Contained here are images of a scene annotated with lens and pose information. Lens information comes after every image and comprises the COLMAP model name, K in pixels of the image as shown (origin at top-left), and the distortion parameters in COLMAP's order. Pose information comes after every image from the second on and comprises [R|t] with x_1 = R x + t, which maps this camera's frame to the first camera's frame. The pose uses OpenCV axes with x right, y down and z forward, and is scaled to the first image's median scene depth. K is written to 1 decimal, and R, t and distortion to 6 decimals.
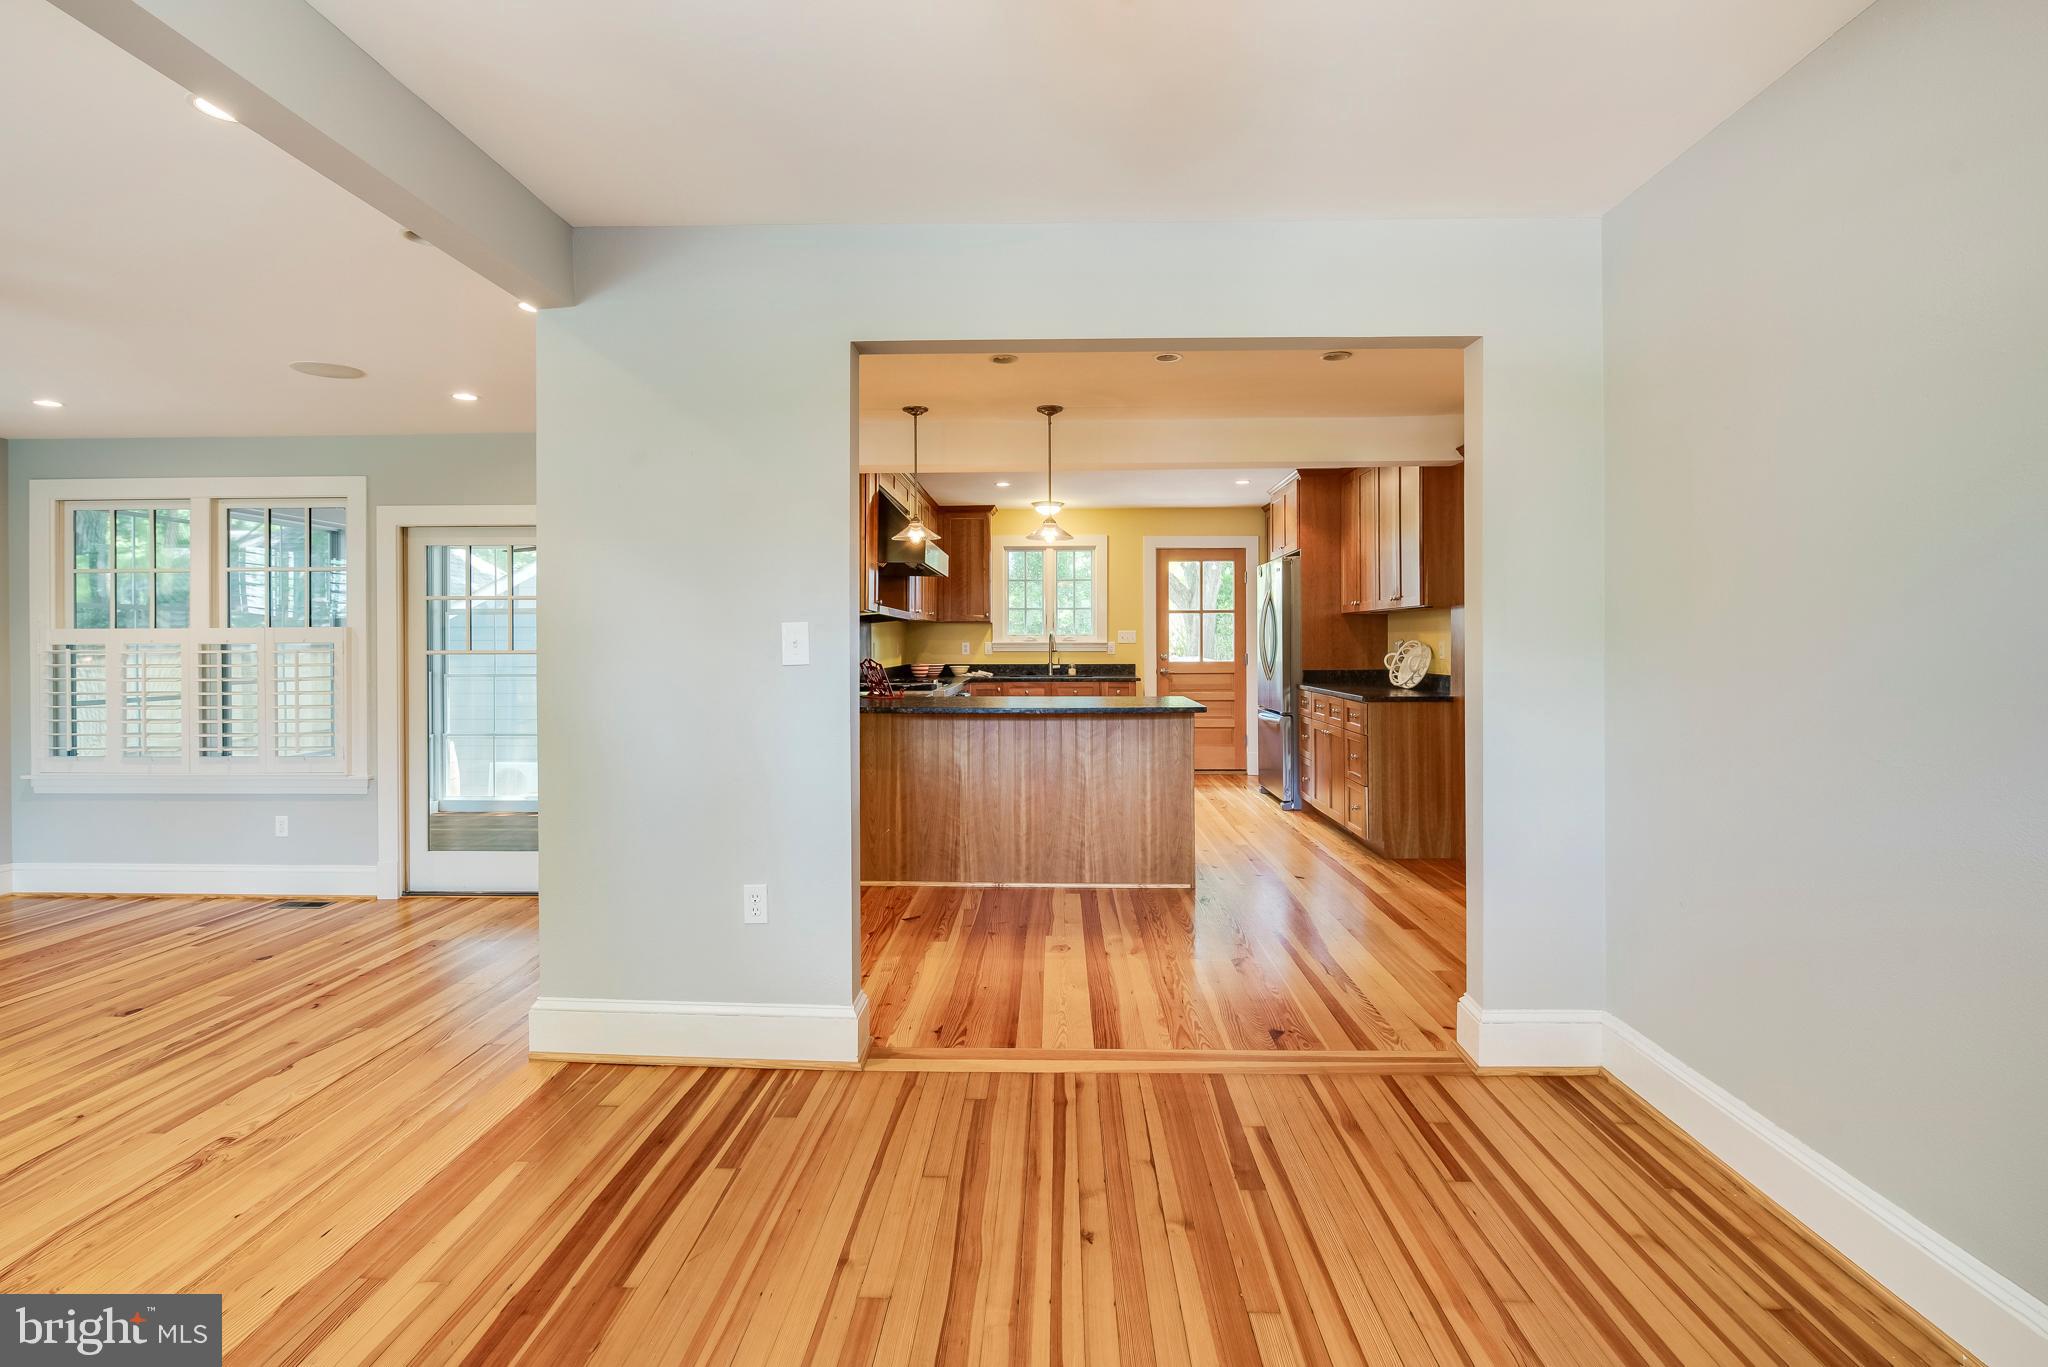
lens RADIAL K [[875.2, 0, 957.4], [0, 875.2, 642.9], [0, 0, 1]] dist [-0.003071, -0.000685]
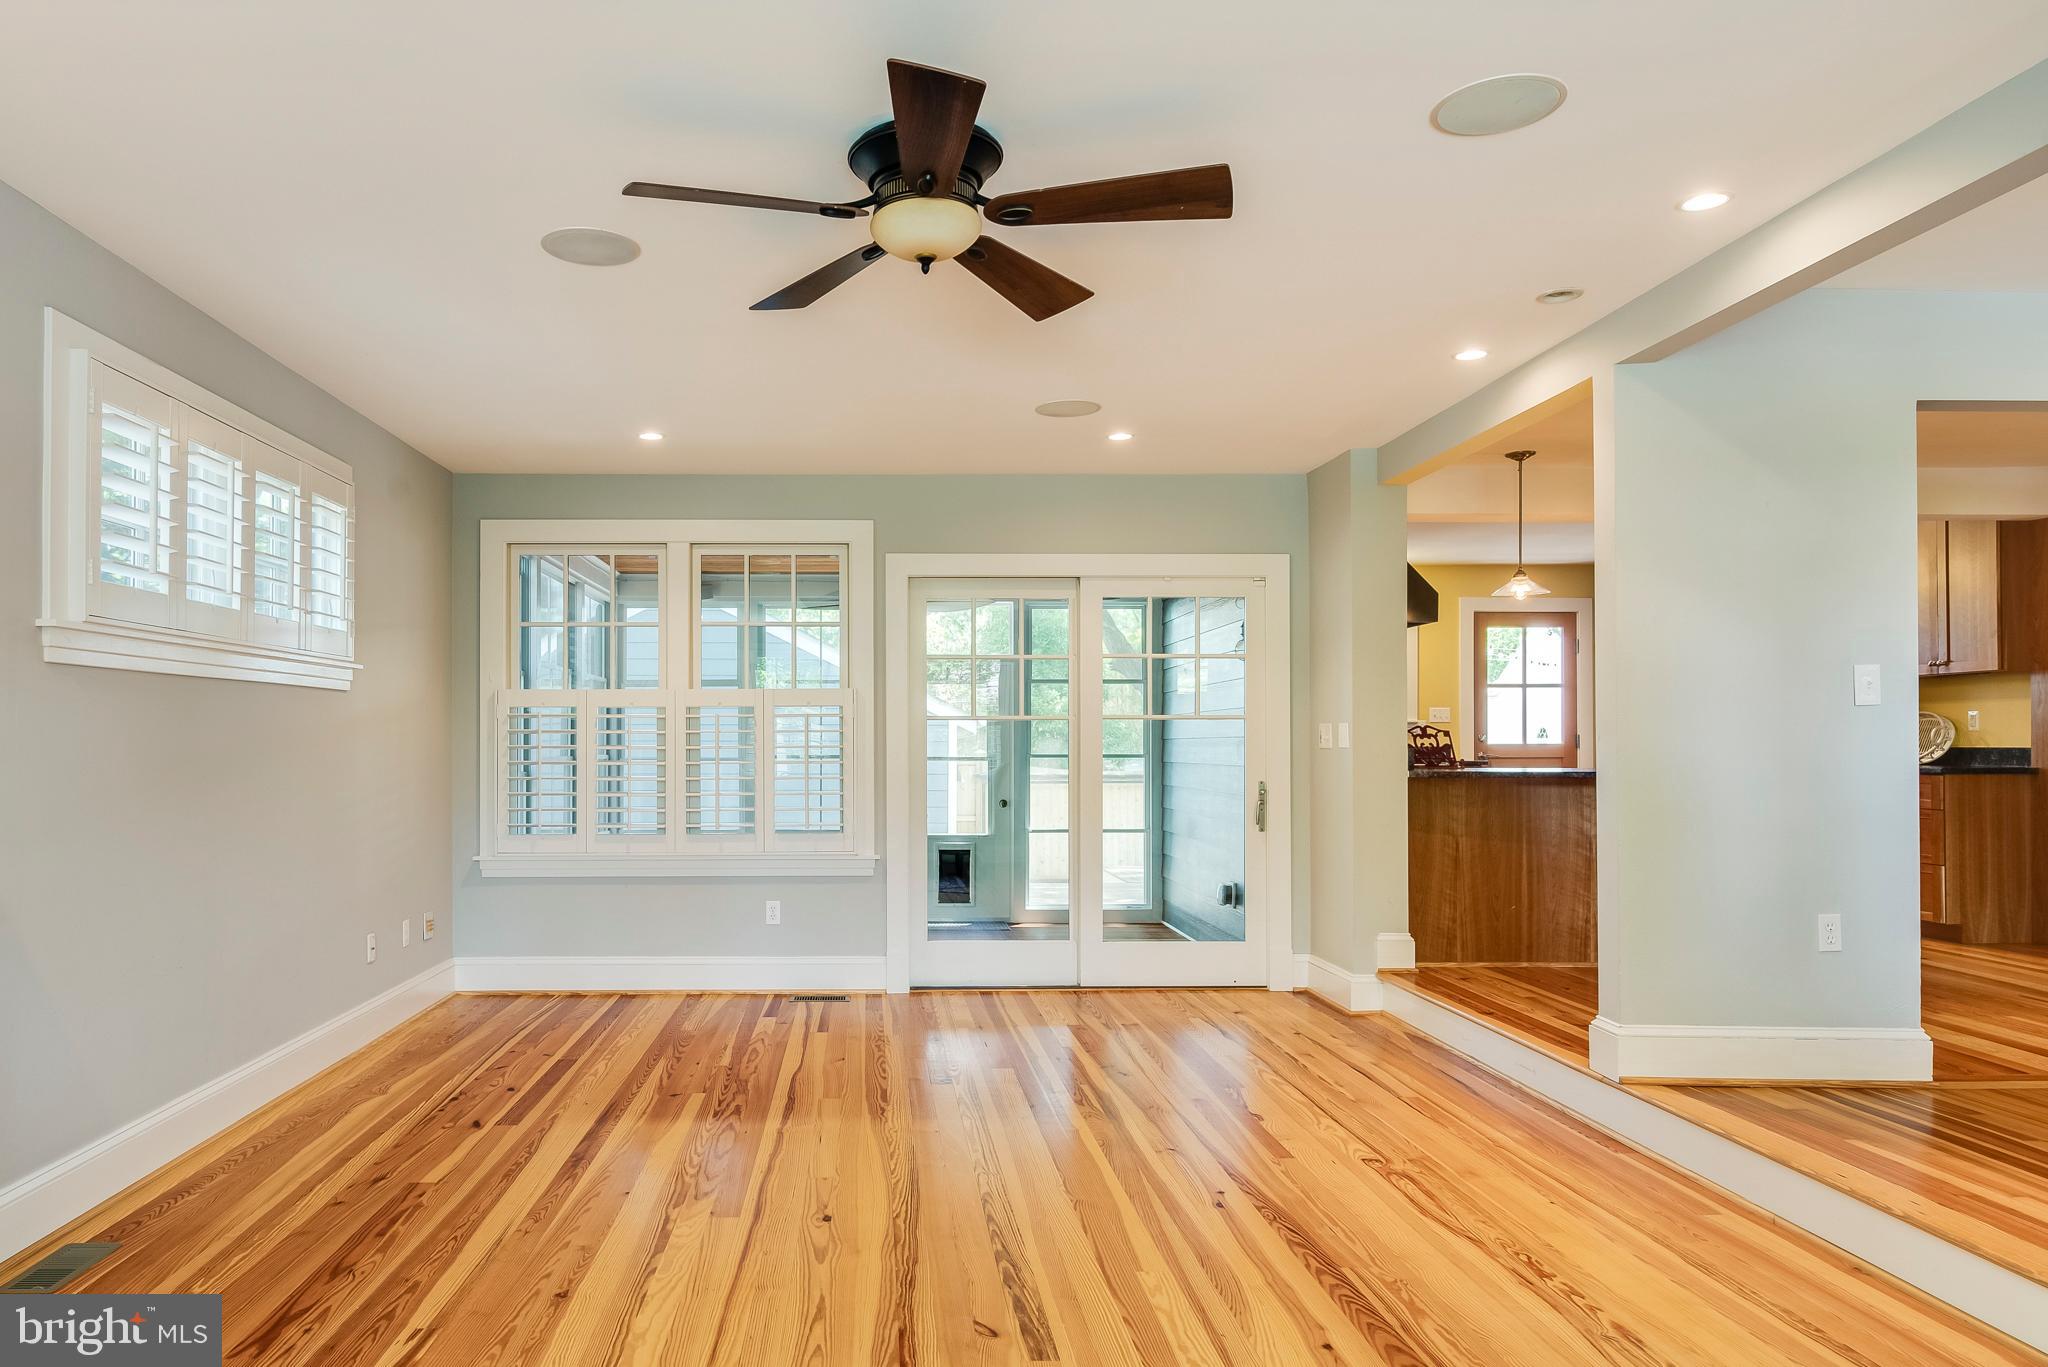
lens RADIAL K [[1154.5, 0, 823.1], [0, 1154.5, 727.2], [0, 0, 1]] dist [0.001244, -0.000585]
pose [[0.999222, 0.002890, 0.039324, -0.859000], [-0.002343, 0.999900, -0.013939, 0.042364], [-0.039360, 0.013836, 0.999129, -0.196490]]
